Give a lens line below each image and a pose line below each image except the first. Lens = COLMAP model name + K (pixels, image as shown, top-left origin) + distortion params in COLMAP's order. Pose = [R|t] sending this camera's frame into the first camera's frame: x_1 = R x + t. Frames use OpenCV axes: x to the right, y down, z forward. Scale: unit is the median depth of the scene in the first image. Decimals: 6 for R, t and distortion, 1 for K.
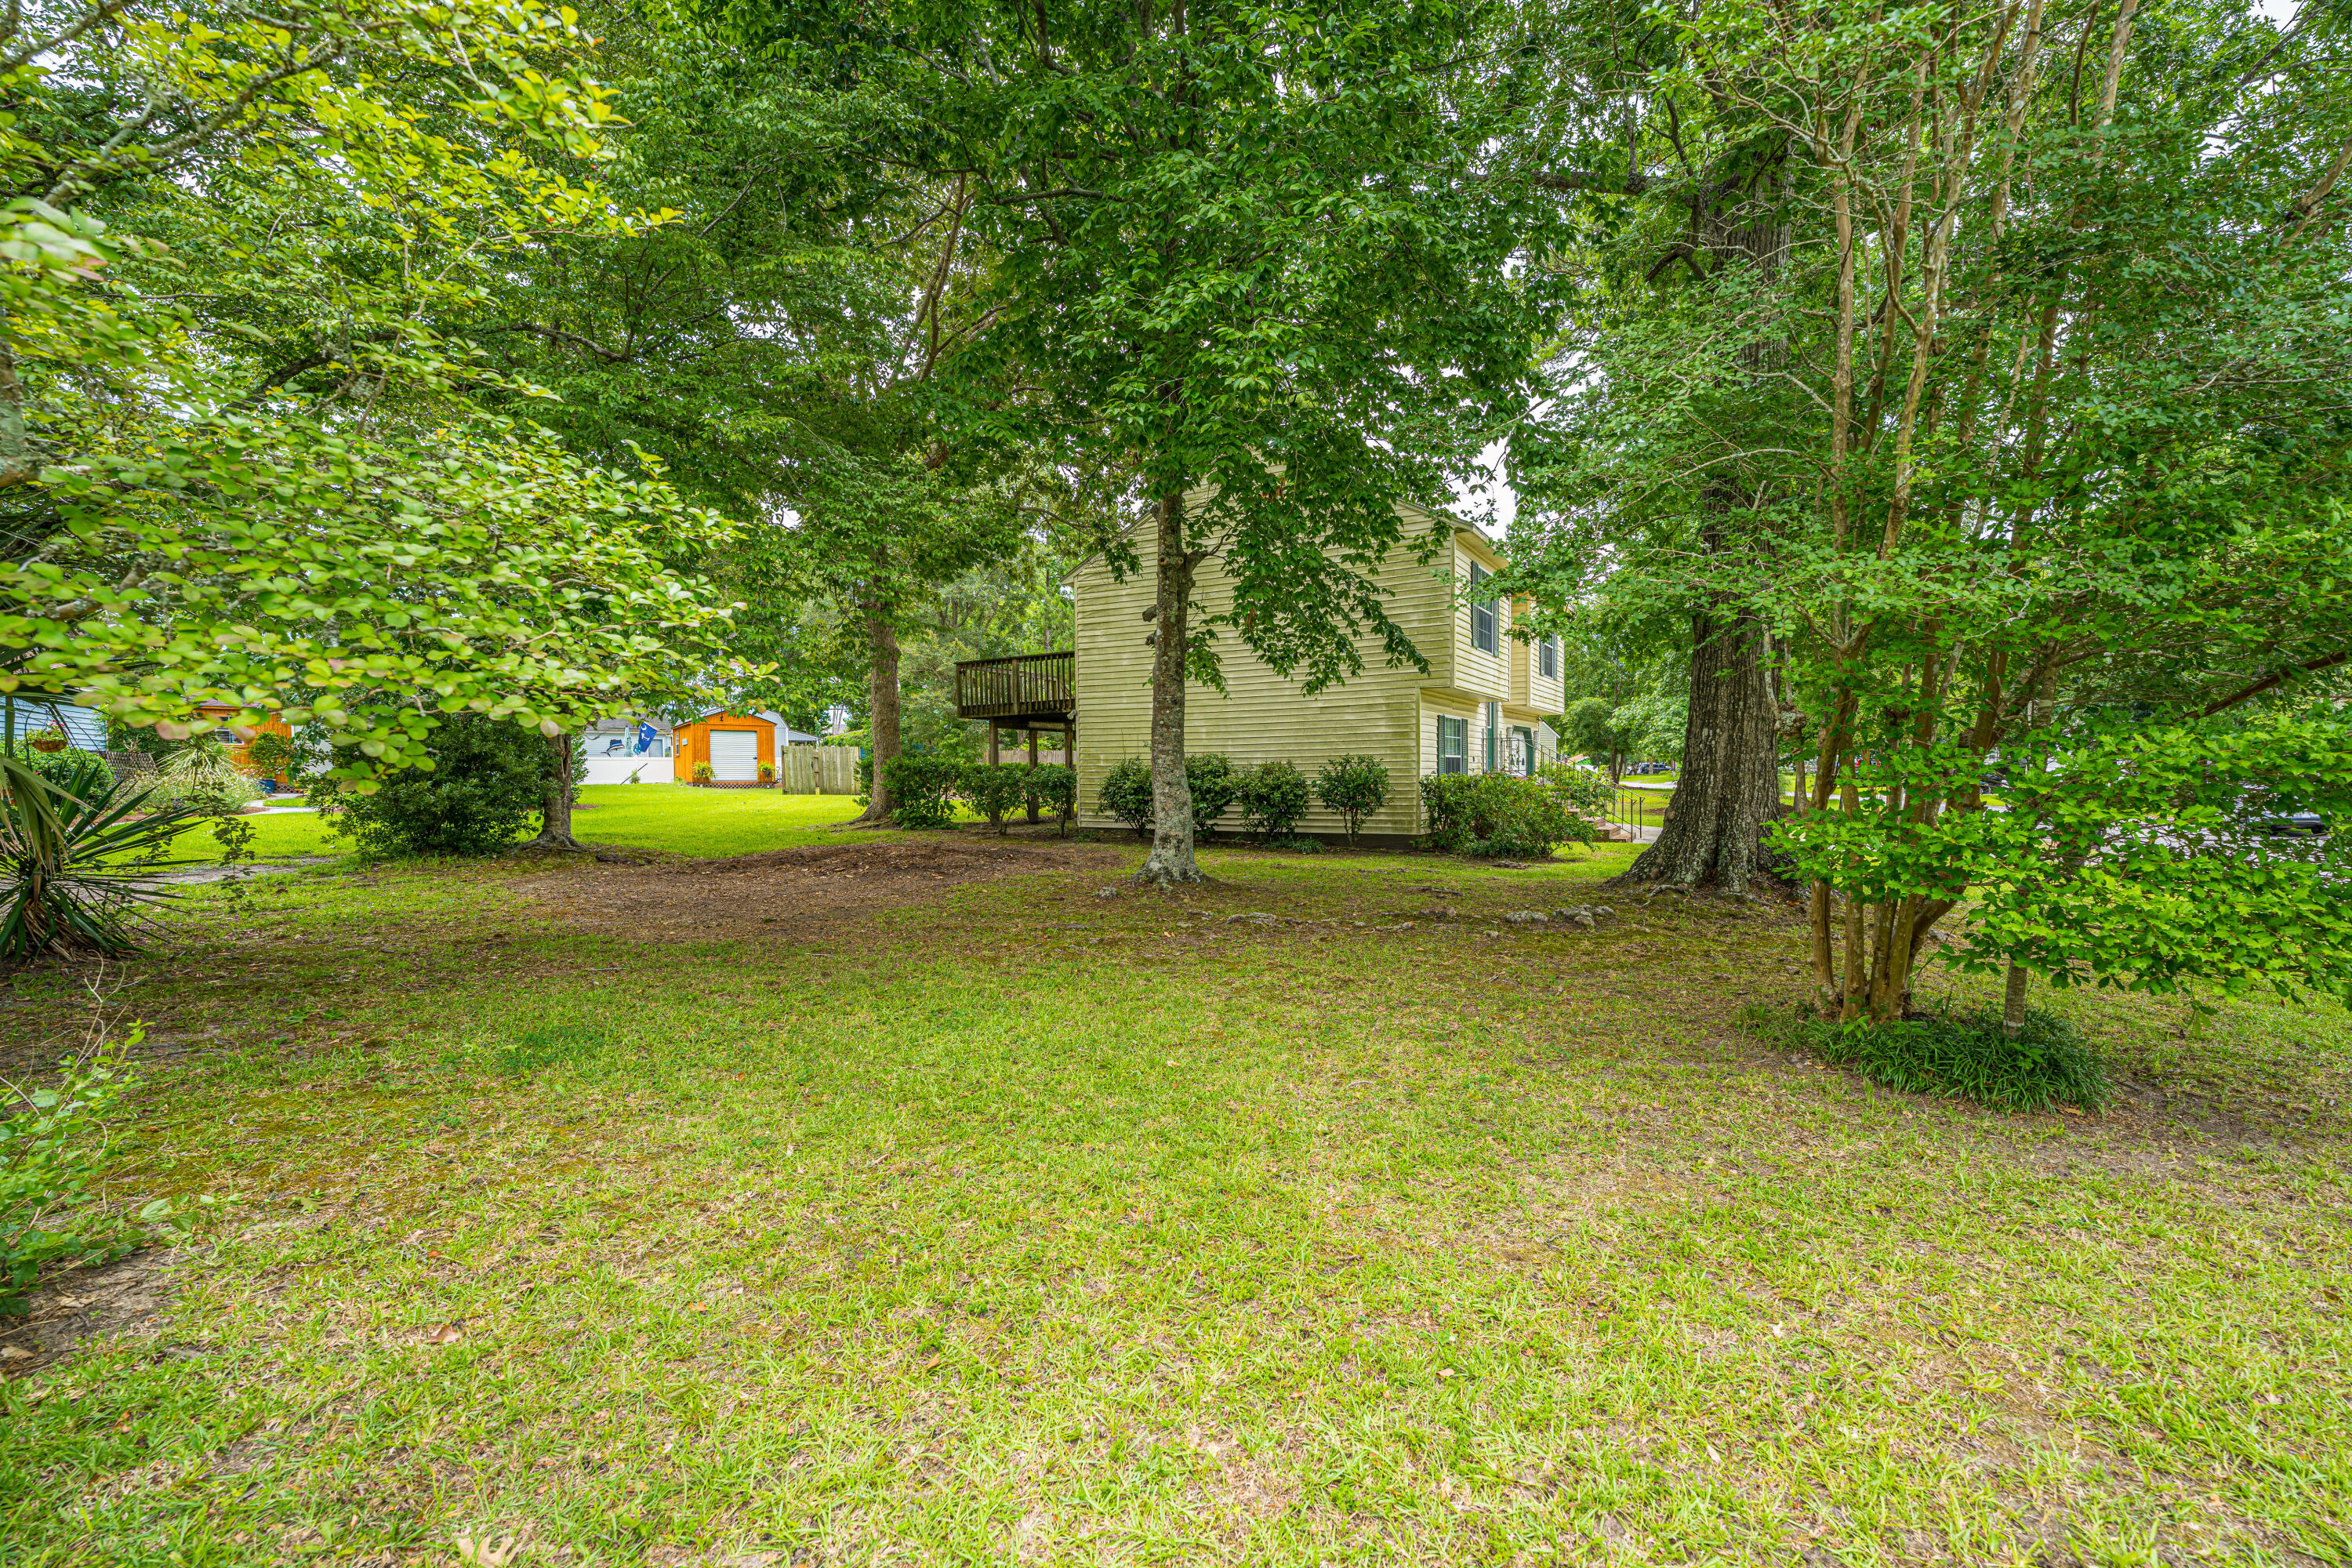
lens RADIAL K [[937.2, 0, 1176.5], [0, 937.2, 783.9], [0, 0, 1]] dist [0.000631, 0.000231]
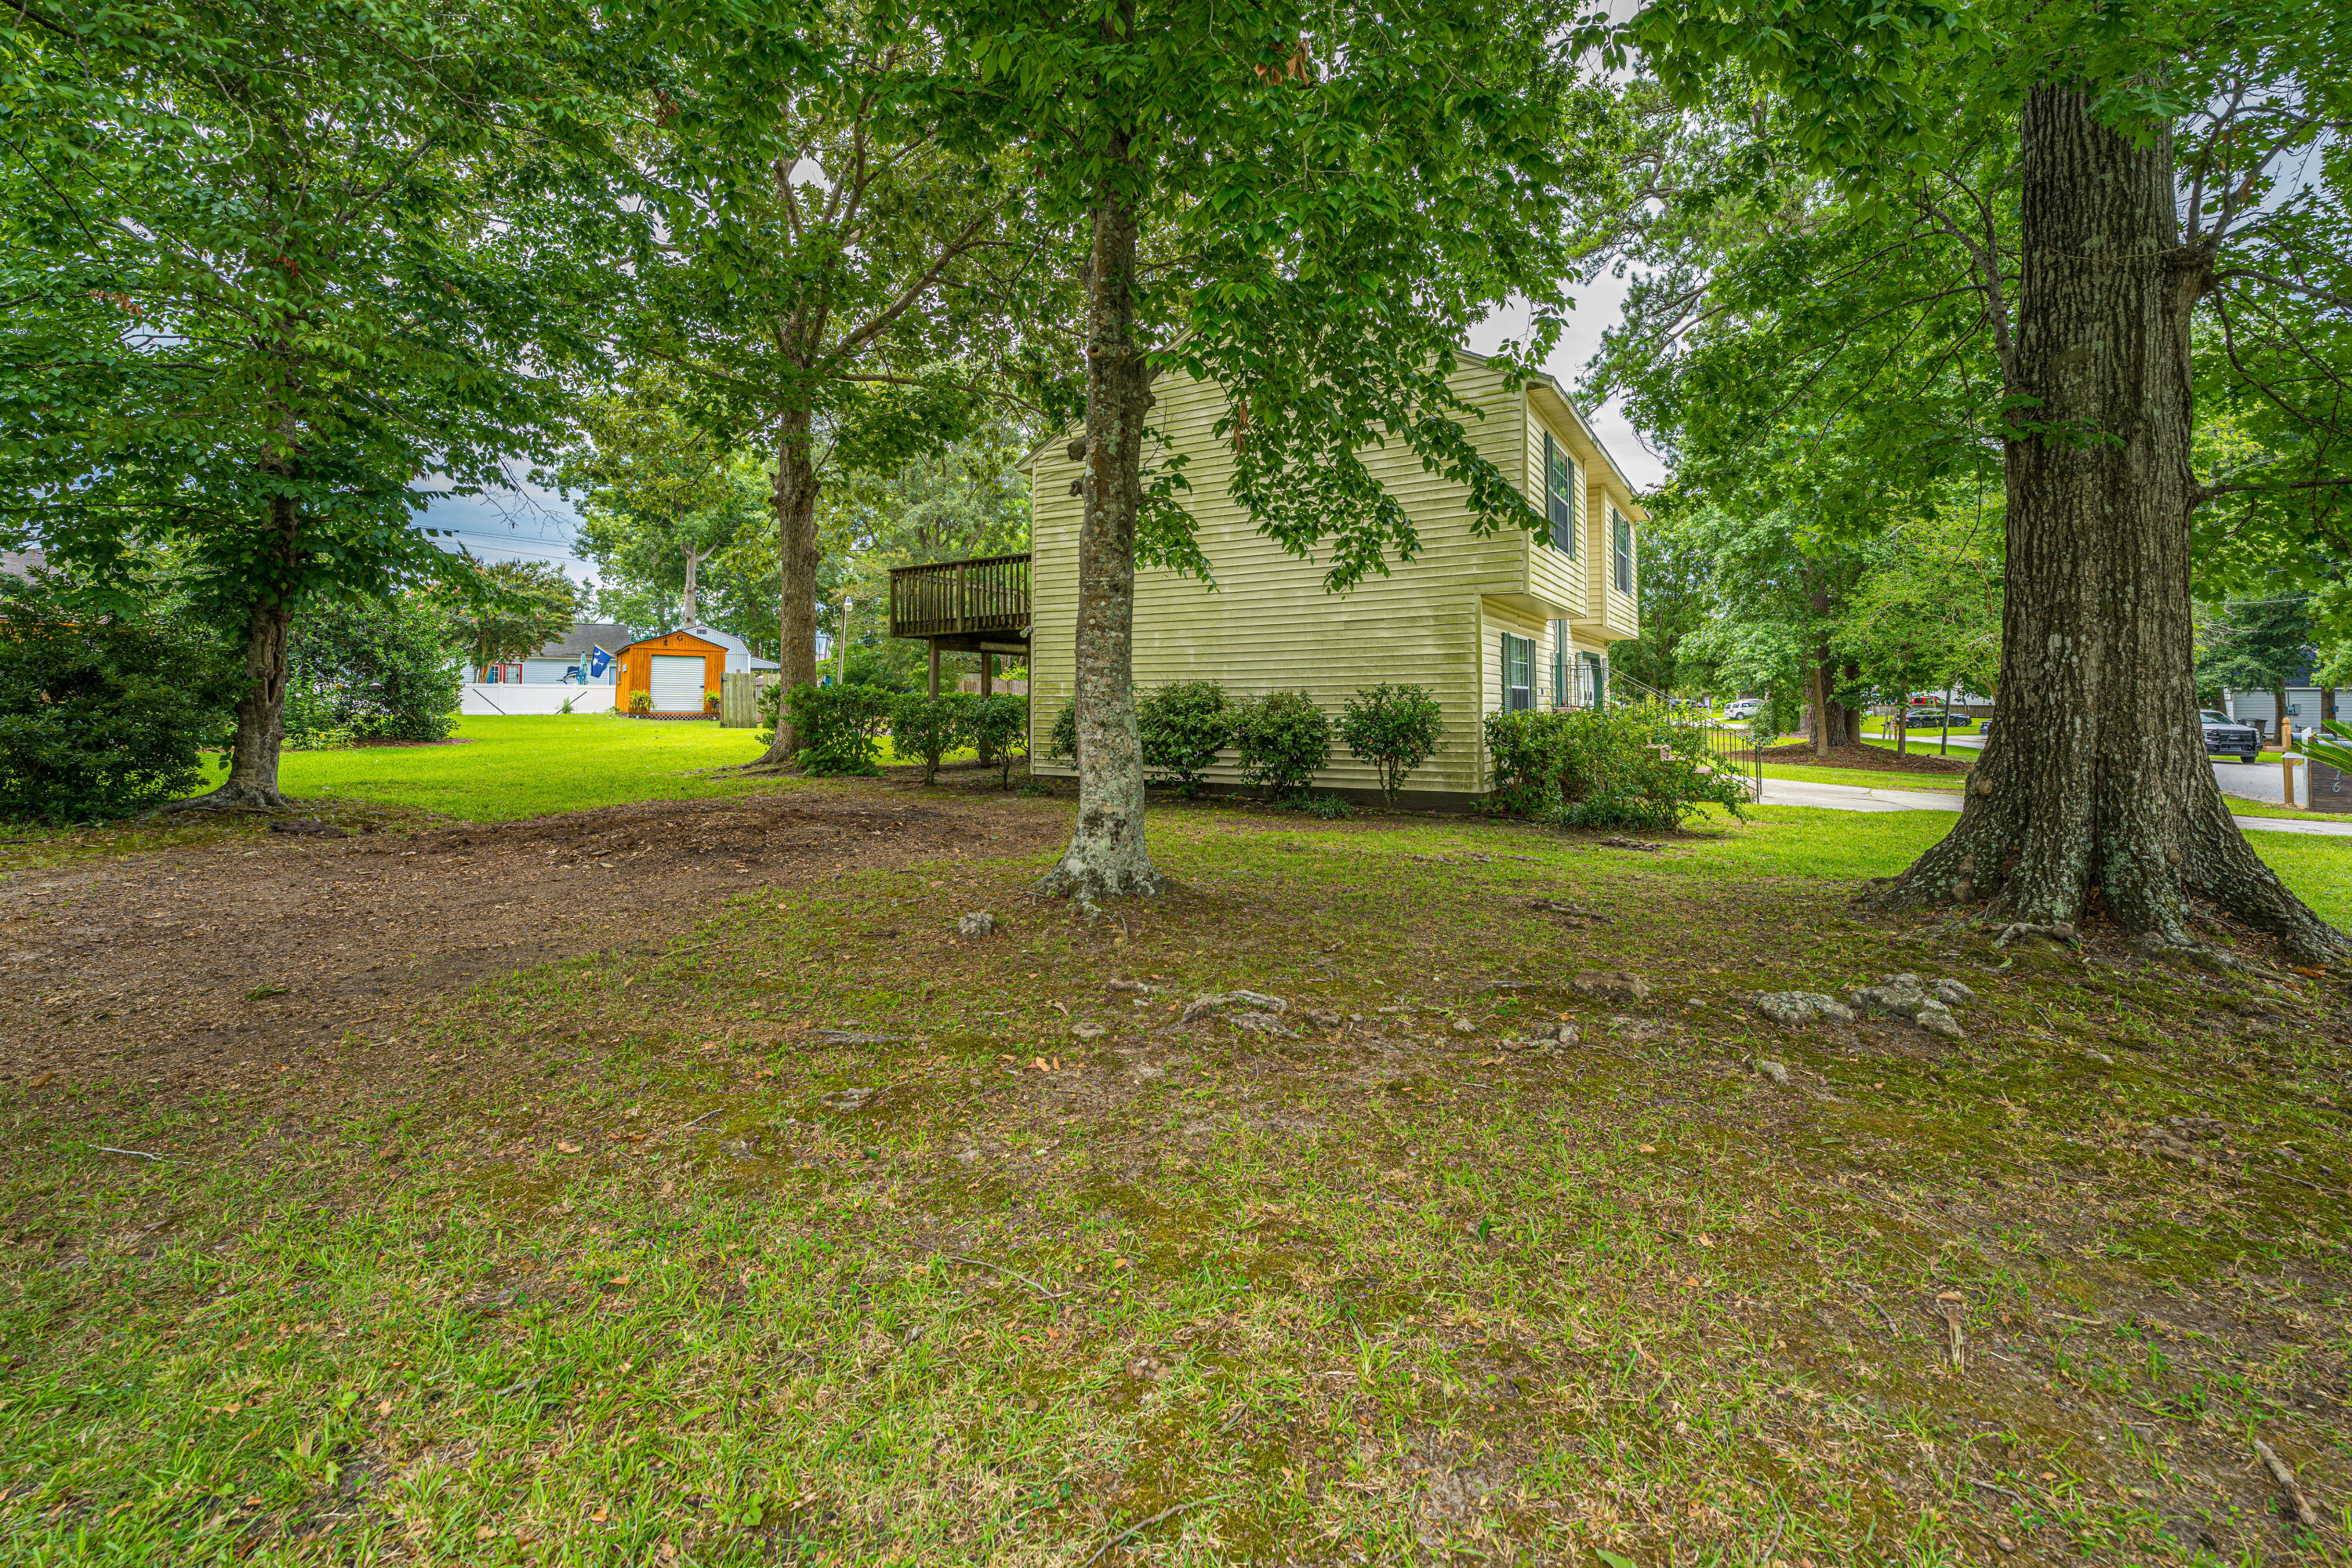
lens RADIAL K [[937.2, 0, 1121.6], [0, 937.2, 678.1], [0, 0, 1]] dist [0.000631, 0.000231]
pose [[0.997723, 0.005239, -0.067239, 0.026225], [-0.008023, 0.999118, -0.041208, -0.003181], [0.066964, 0.041654, 0.996886, 0.248779]]
